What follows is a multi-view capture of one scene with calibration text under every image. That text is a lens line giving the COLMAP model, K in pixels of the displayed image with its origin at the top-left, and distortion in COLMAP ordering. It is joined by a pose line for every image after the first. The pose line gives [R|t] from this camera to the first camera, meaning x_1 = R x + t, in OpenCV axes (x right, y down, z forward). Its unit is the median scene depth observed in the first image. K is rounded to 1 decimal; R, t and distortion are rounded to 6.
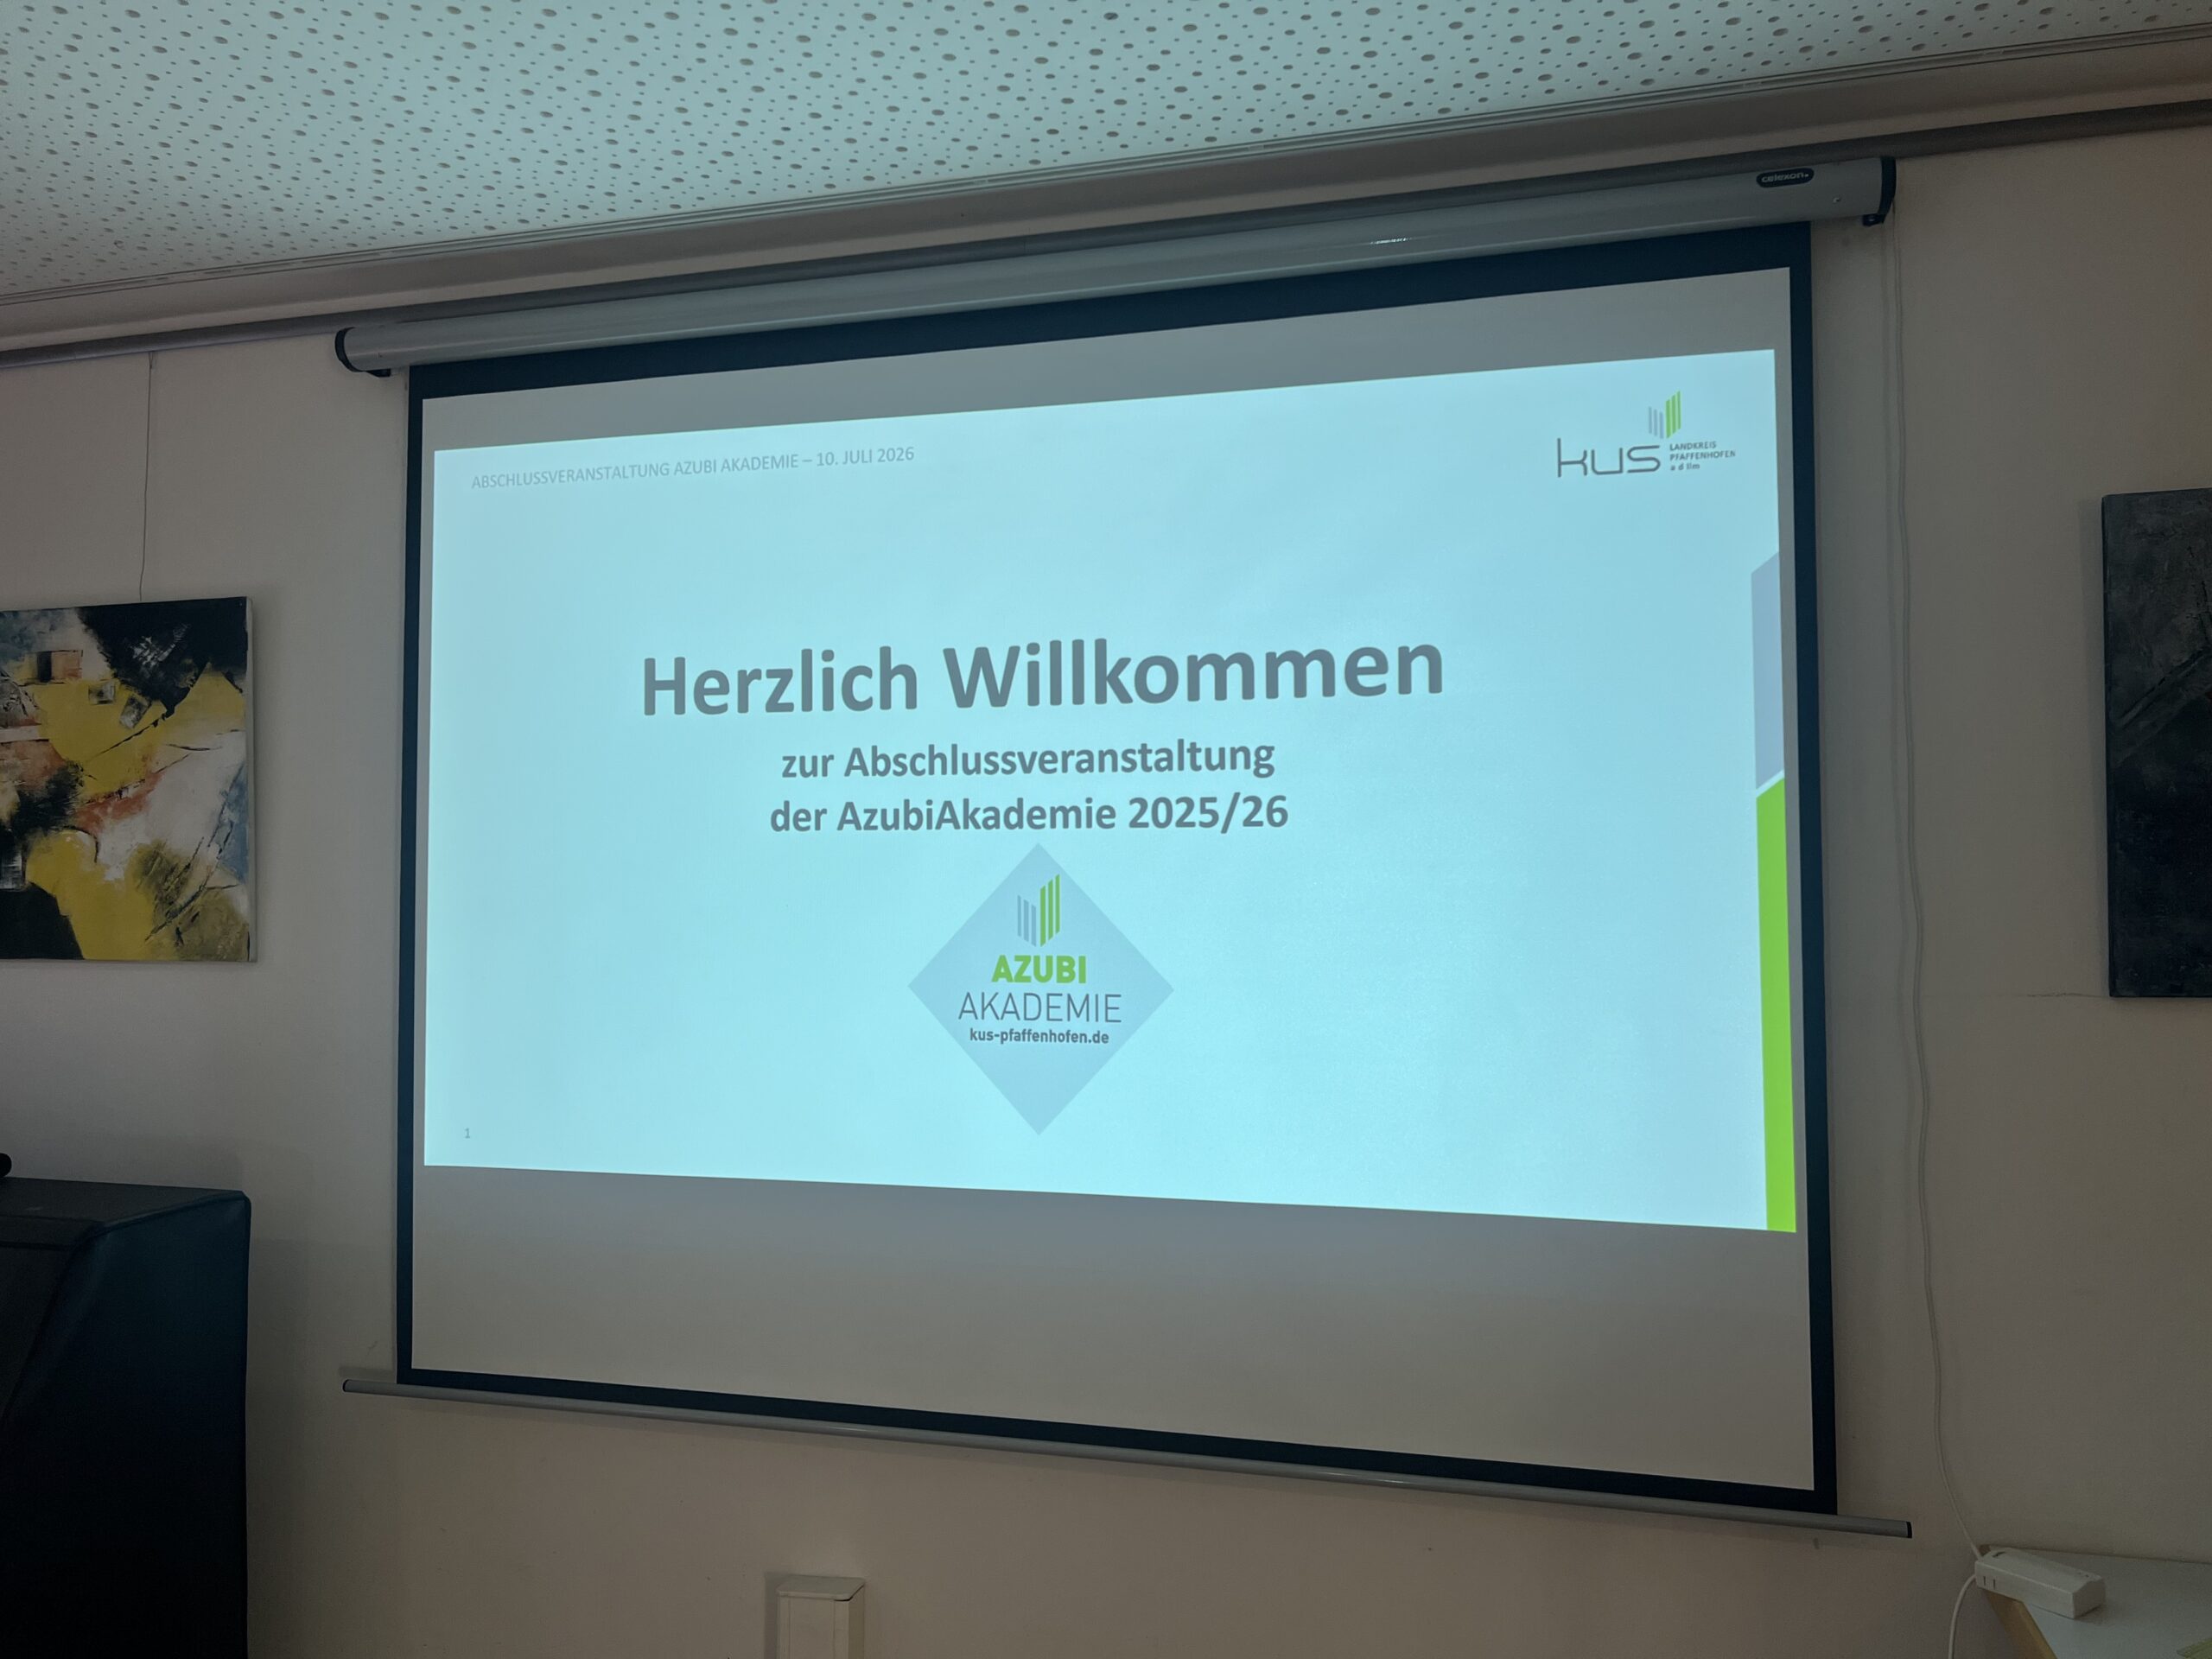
lens RADIAL K [[1652.0, 0, 1114.9], [0, 1652.0, 843.1], [0, 0, 1]] dist [0.048782, -0.051430]
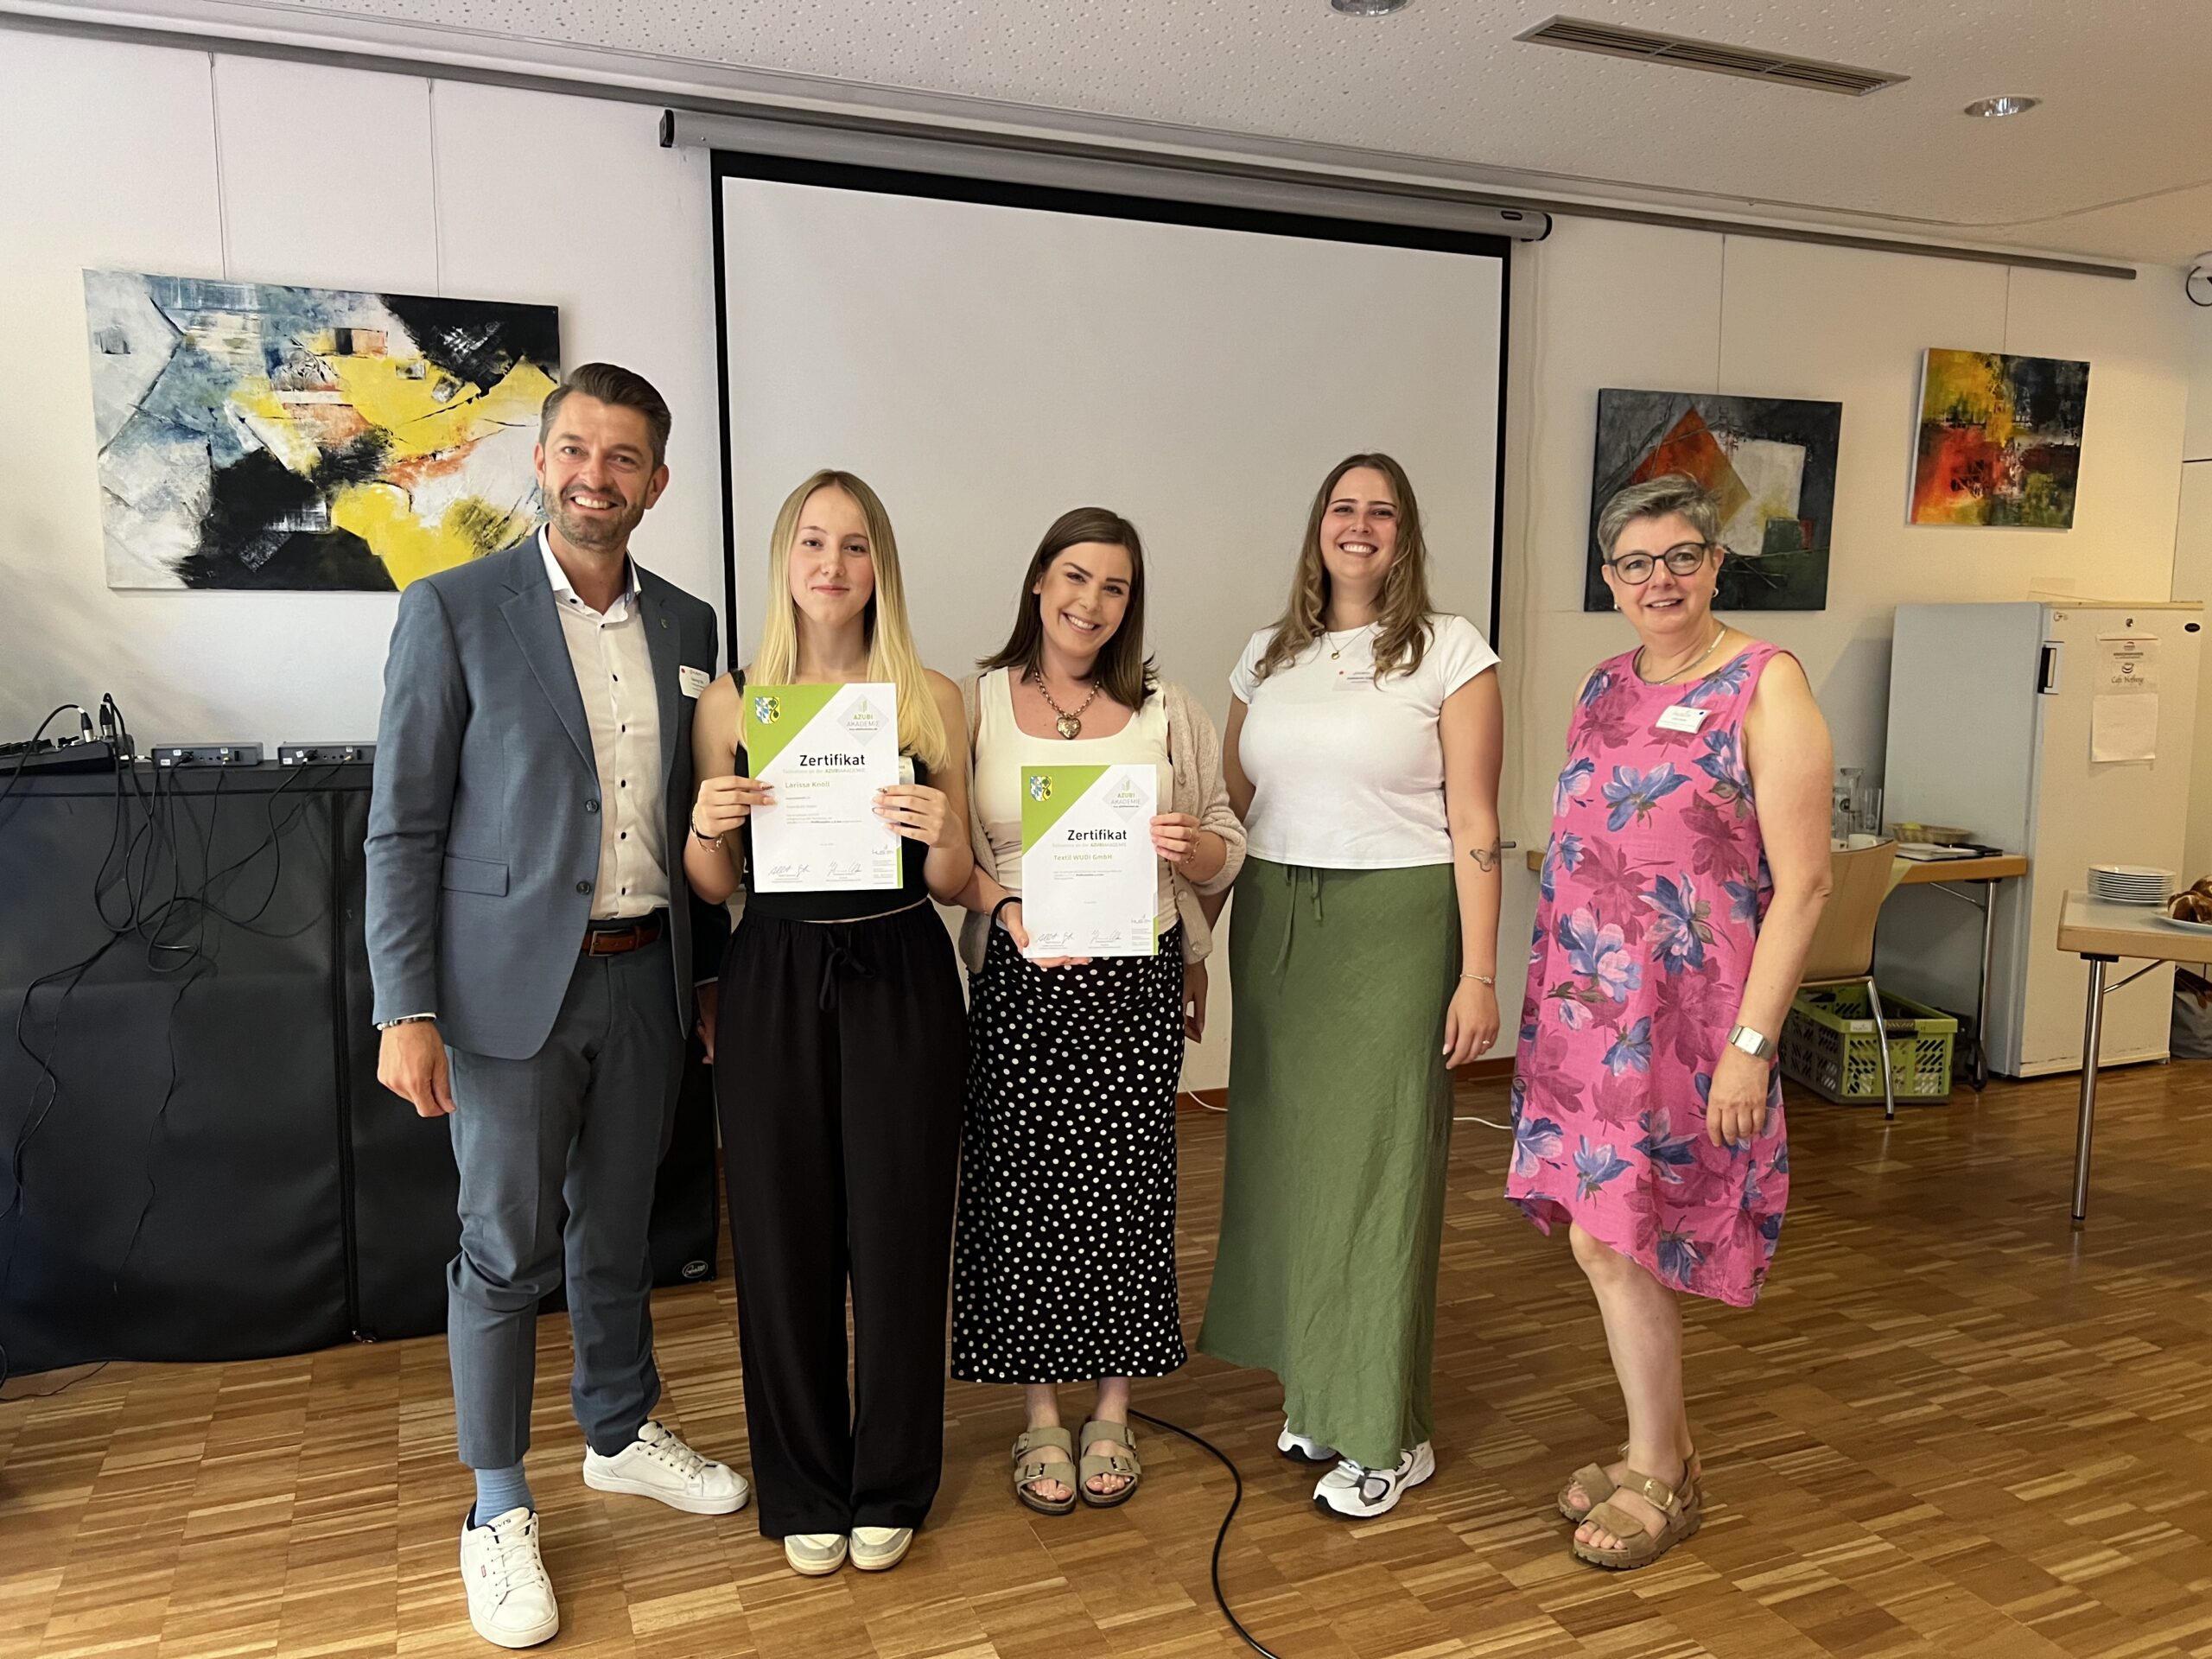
lens RADIAL K [[1652.0, 0, 1110.1], [0, 1652.0, 839.5], [0, 0, 1]] dist [0.048782, -0.051430]
pose [[0.786774, -0.075071, 0.612659, -0.998266], [-0.024313, 0.988037, 0.152290, 0.051927], [-0.616762, -0.134714, 0.775537, -0.310741]]
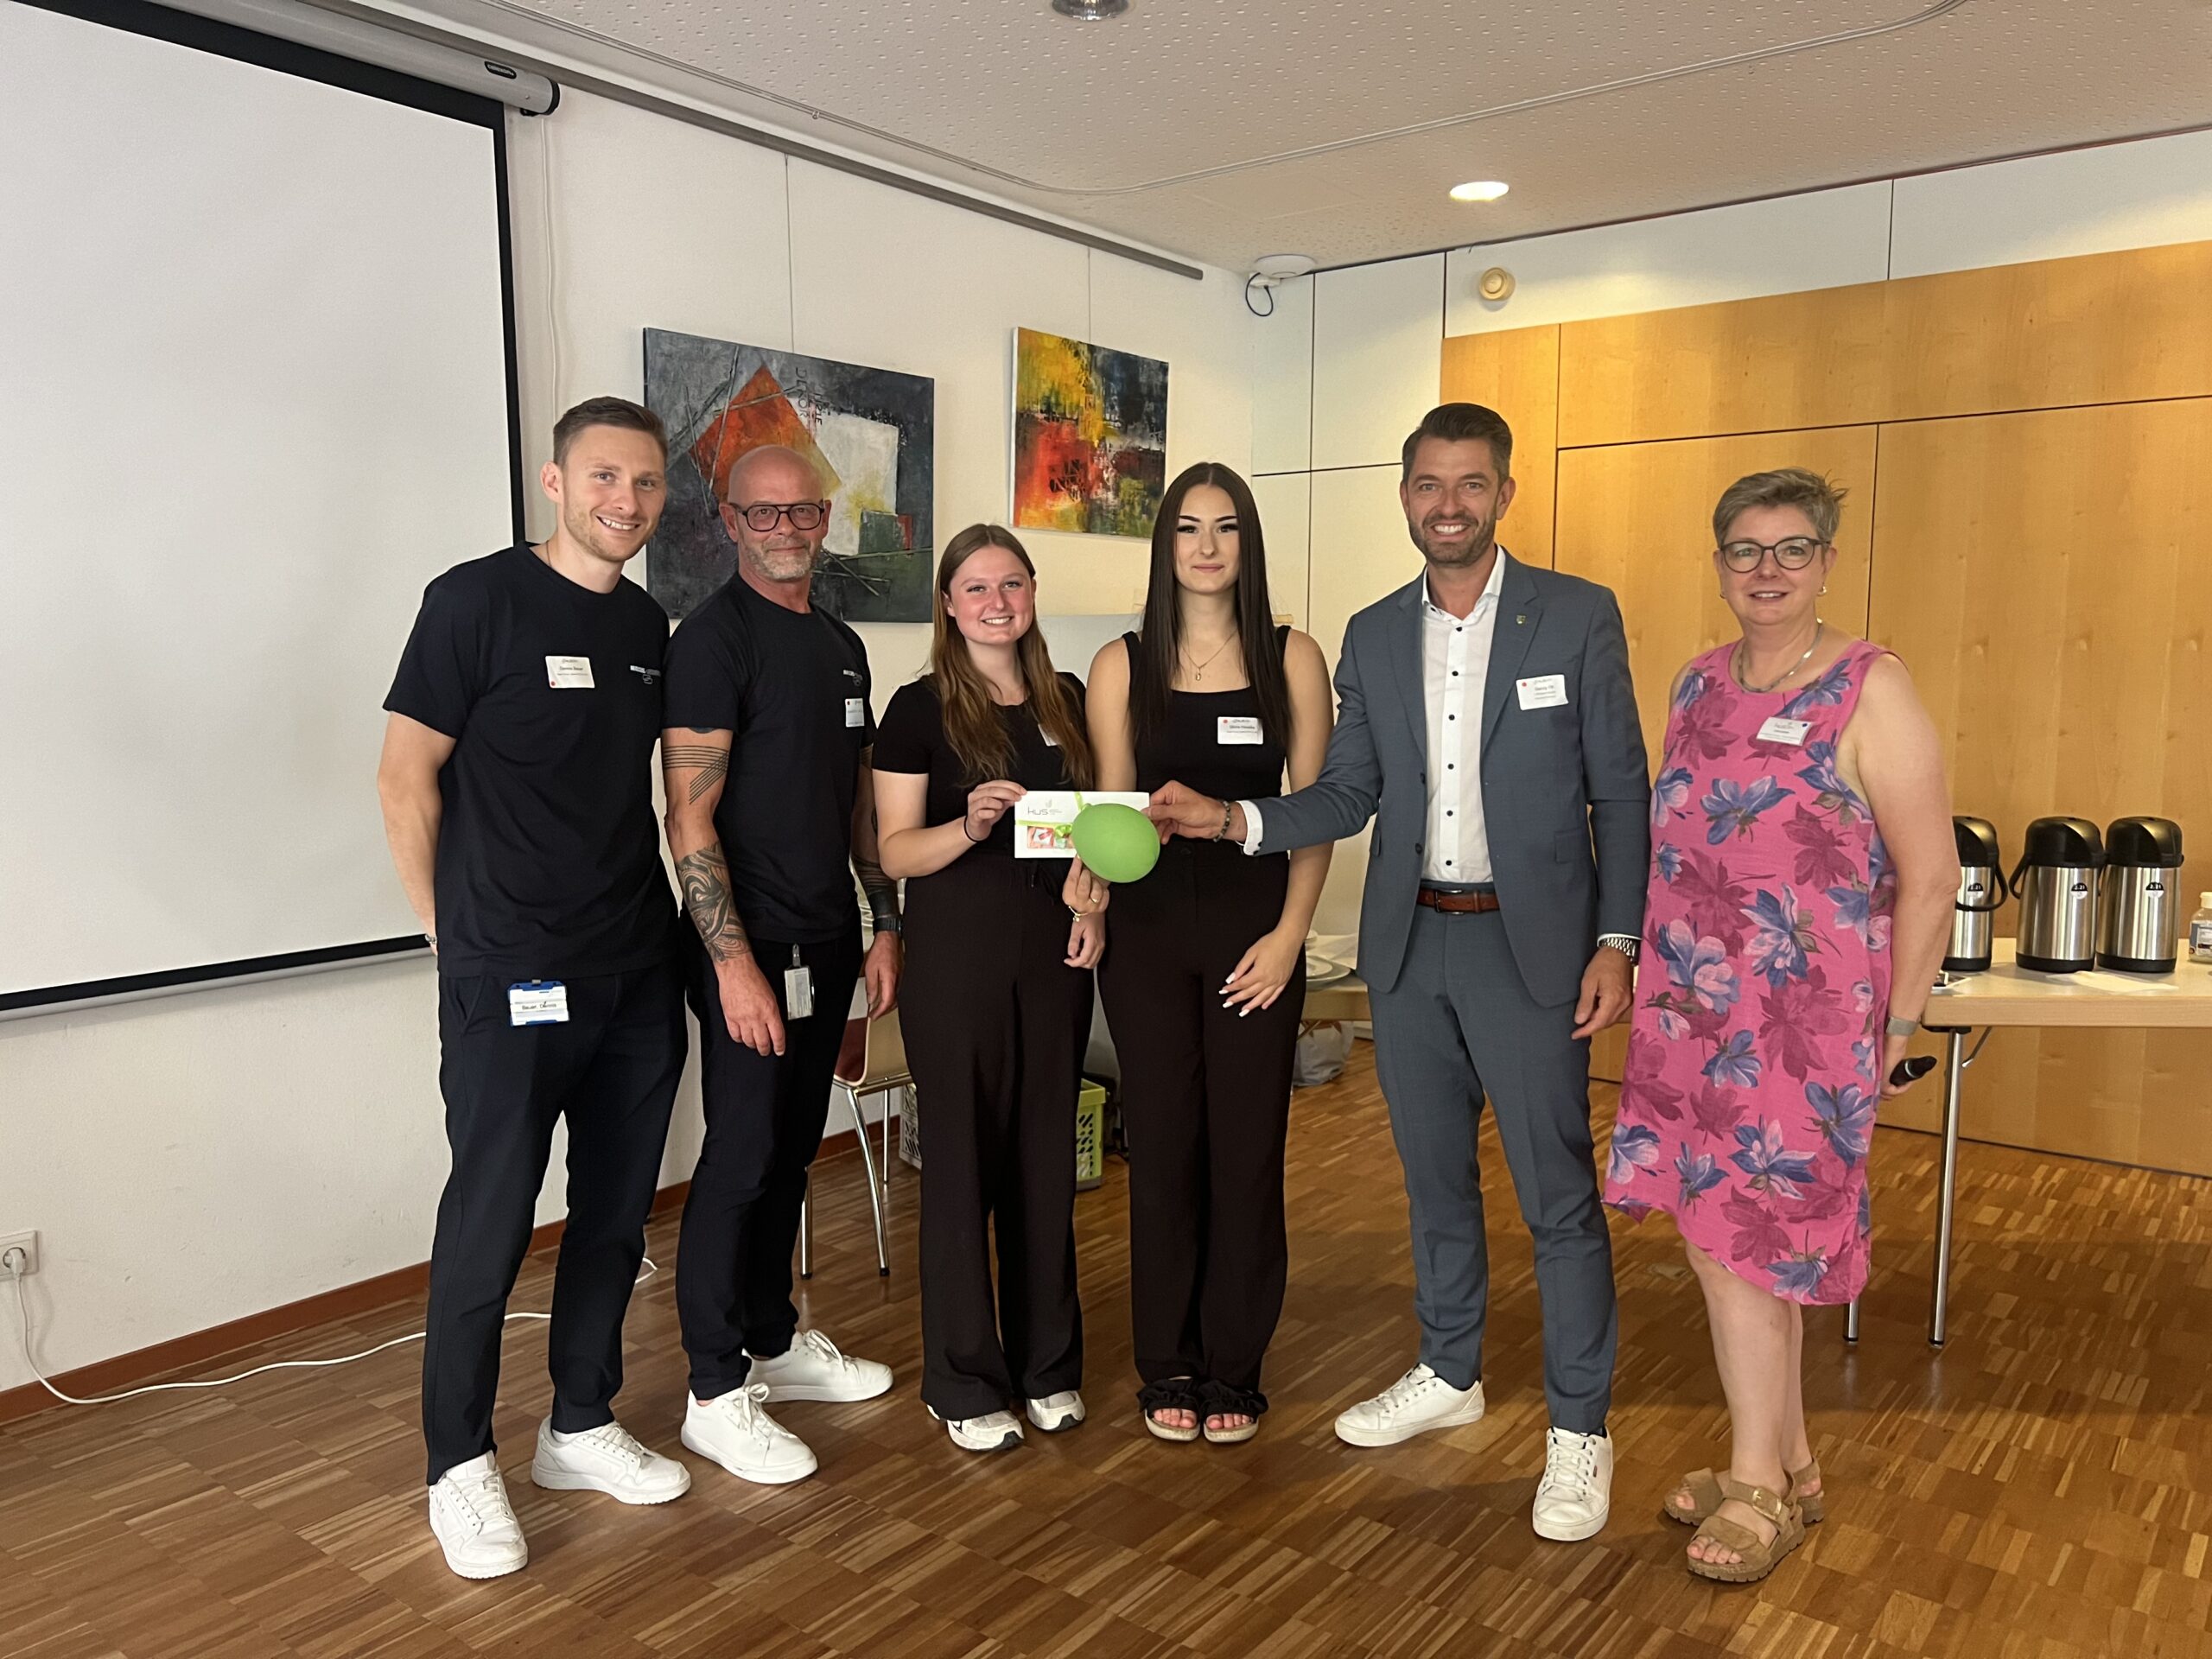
lens RADIAL K [[1652.0, 0, 1095.2], [0, 1652.0, 844.6], [0, 0, 1]] dist [0.048782, -0.051430]
pose [[0.386280, -0.104128, 0.916485, -0.636162], [-0.028651, 0.991773, 0.124758, 0.071731], [-0.921936, -0.074450, 0.380119, -0.094790]]
